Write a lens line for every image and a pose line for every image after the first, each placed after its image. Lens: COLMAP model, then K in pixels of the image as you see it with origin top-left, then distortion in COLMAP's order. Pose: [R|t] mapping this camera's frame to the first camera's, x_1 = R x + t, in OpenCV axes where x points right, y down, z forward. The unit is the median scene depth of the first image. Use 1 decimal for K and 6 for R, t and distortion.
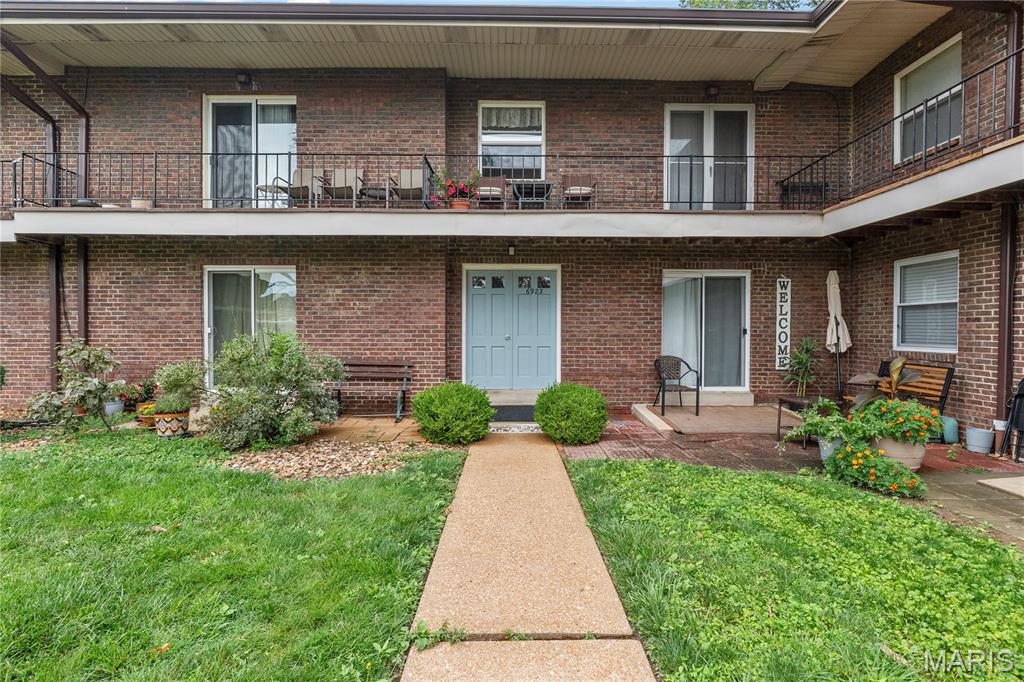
lens RADIAL K [[500.4, 0, 513.3], [0, 500.4, 333.1], [0, 0, 1]] dist [-0.002759, 0.000741]
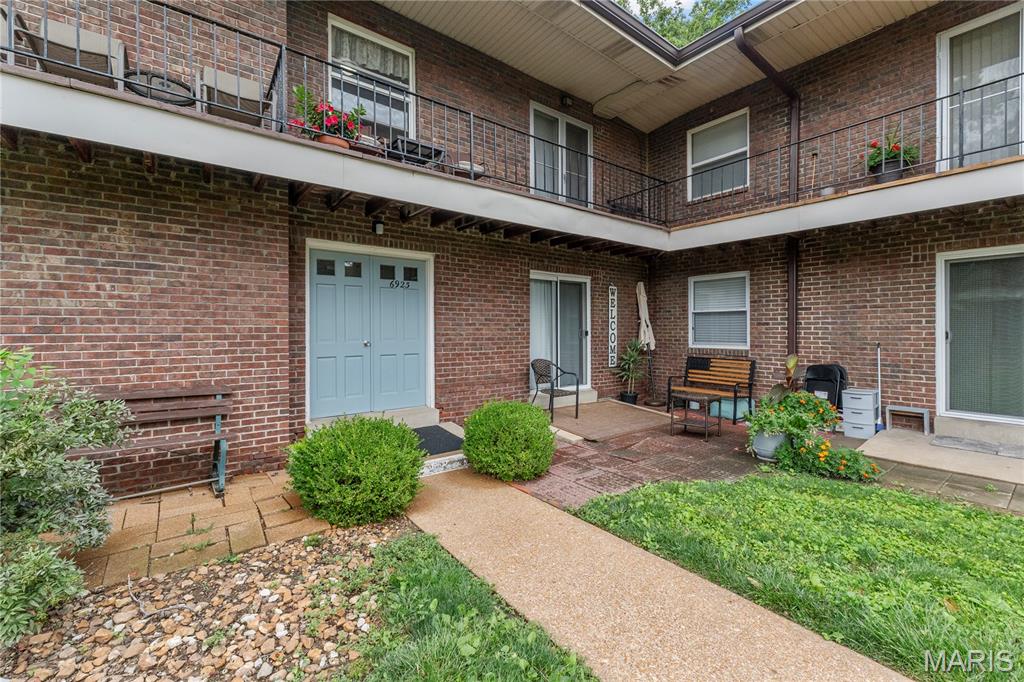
lens RADIAL K [[433.0, 0, 511.2], [0, 433.0, 328.3], [0, 0, 1]] dist [0.006479, -0.001036]
pose [[0.802573, -0.000430, 0.596554, -0.241642], [0.006760, 0.999942, -0.008374, -0.007664], [-0.596516, 0.010754, 0.802529, 0.367824]]
